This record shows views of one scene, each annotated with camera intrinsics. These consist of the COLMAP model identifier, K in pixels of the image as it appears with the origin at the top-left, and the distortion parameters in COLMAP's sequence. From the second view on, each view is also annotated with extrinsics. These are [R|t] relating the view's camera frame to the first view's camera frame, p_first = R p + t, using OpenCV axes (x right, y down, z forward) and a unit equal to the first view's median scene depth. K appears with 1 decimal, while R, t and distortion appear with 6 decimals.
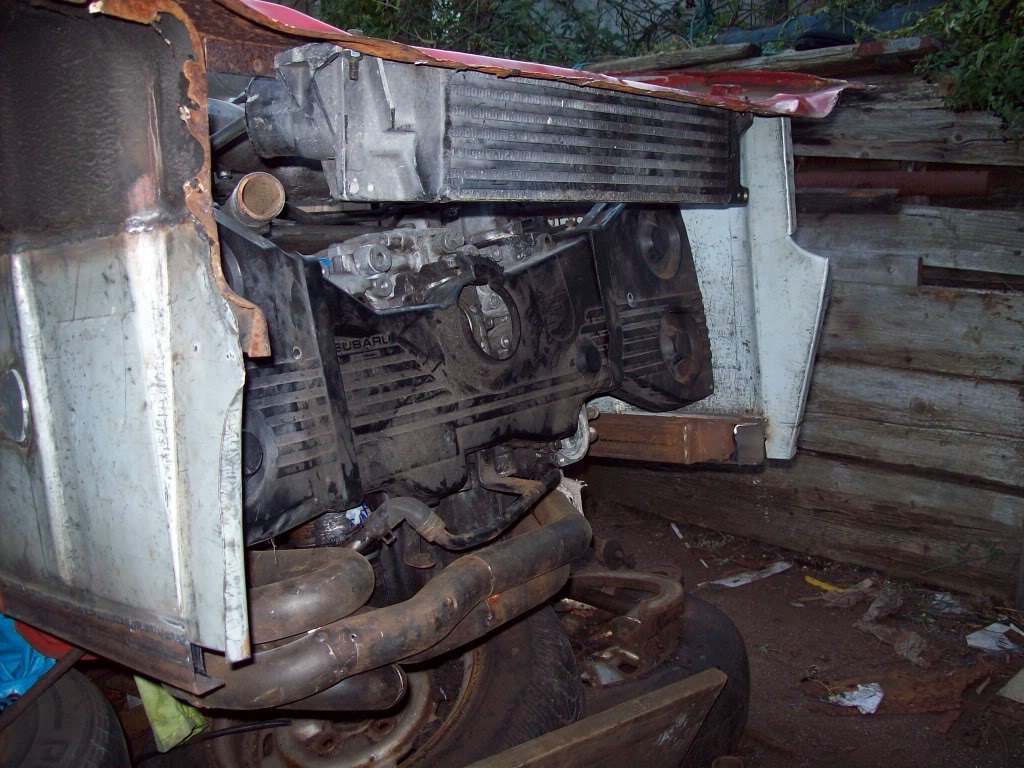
lens RADIAL K [[1066.6, 0, 511.8], [0, 1066.6, 382.1], [0, 0, 1]] dist [-0.131471, 0.000000]
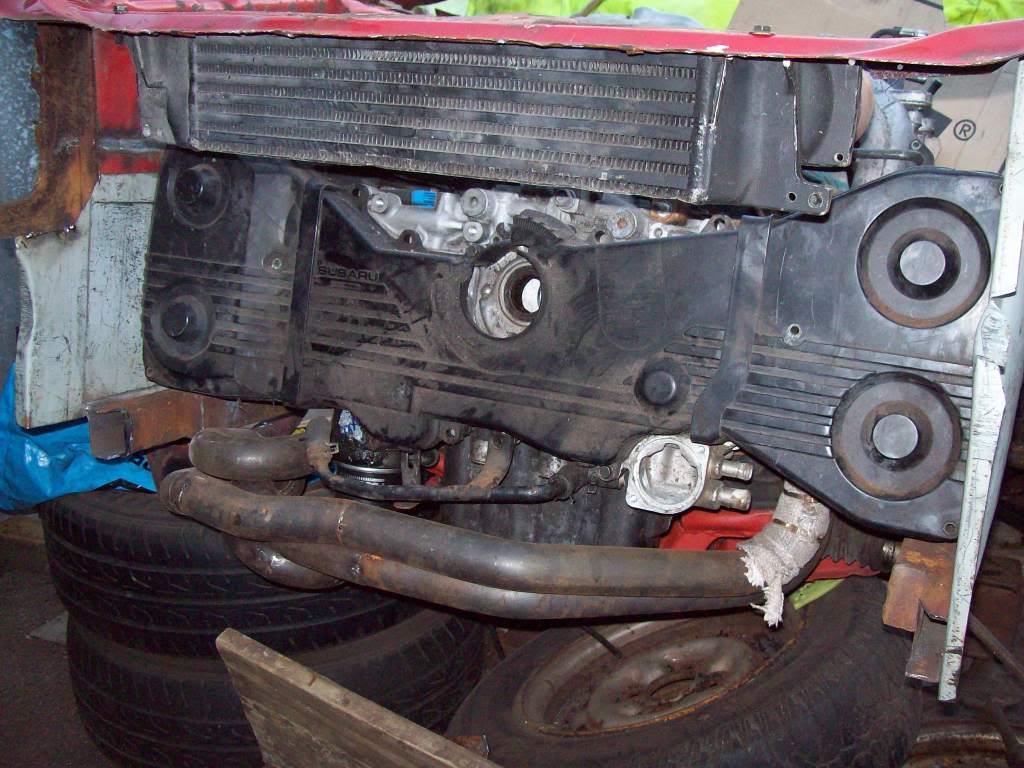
lens RADIAL K [[1066.6, 0, 513.2], [0, 1066.6, 386.0], [0, 0, 1]] dist [-0.131471, 0.000000]
pose [[0.225456, 0.314865, -0.921971, 0.789259], [-0.203436, 0.940689, 0.271510, -0.218060], [0.952777, 0.126349, 0.276139, 0.752376]]
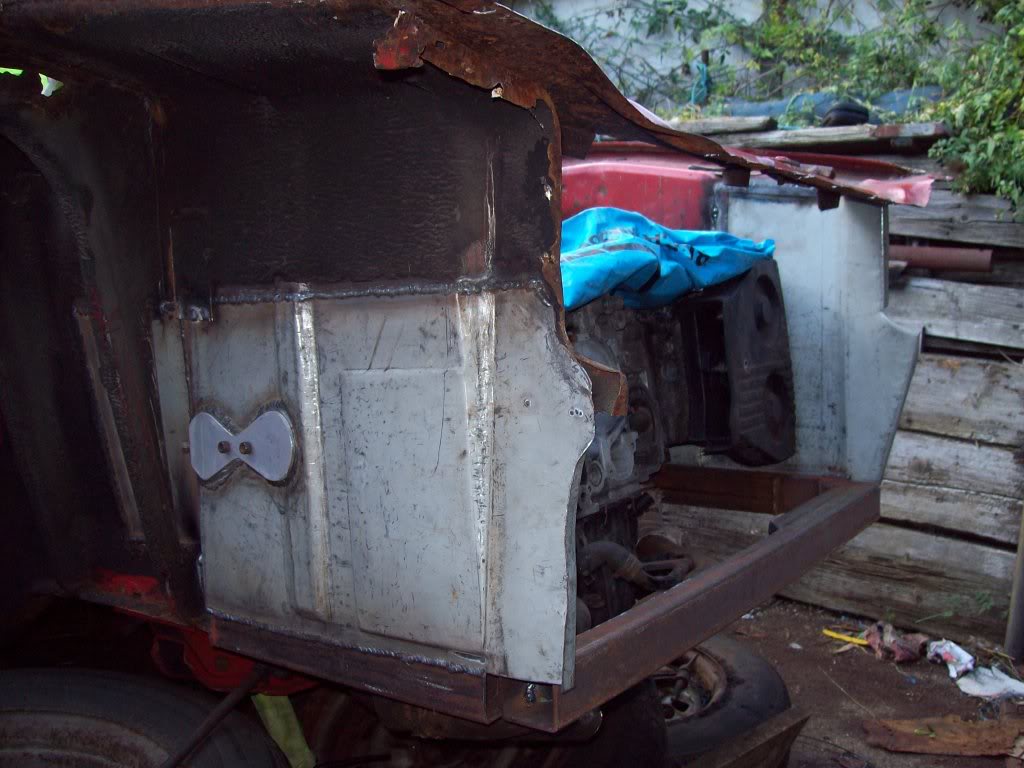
lens RADIAL K [[1066.6, 0, 511.7], [0, 1066.6, 383.4], [0, 0, 1]] dist [-0.131471, 0.000000]
pose [[0.994890, 0.041919, 0.091856, -0.252714], [-0.038483, 0.998503, -0.038864, -0.005727], [-0.093348, 0.035131, 0.995014, -0.058824]]
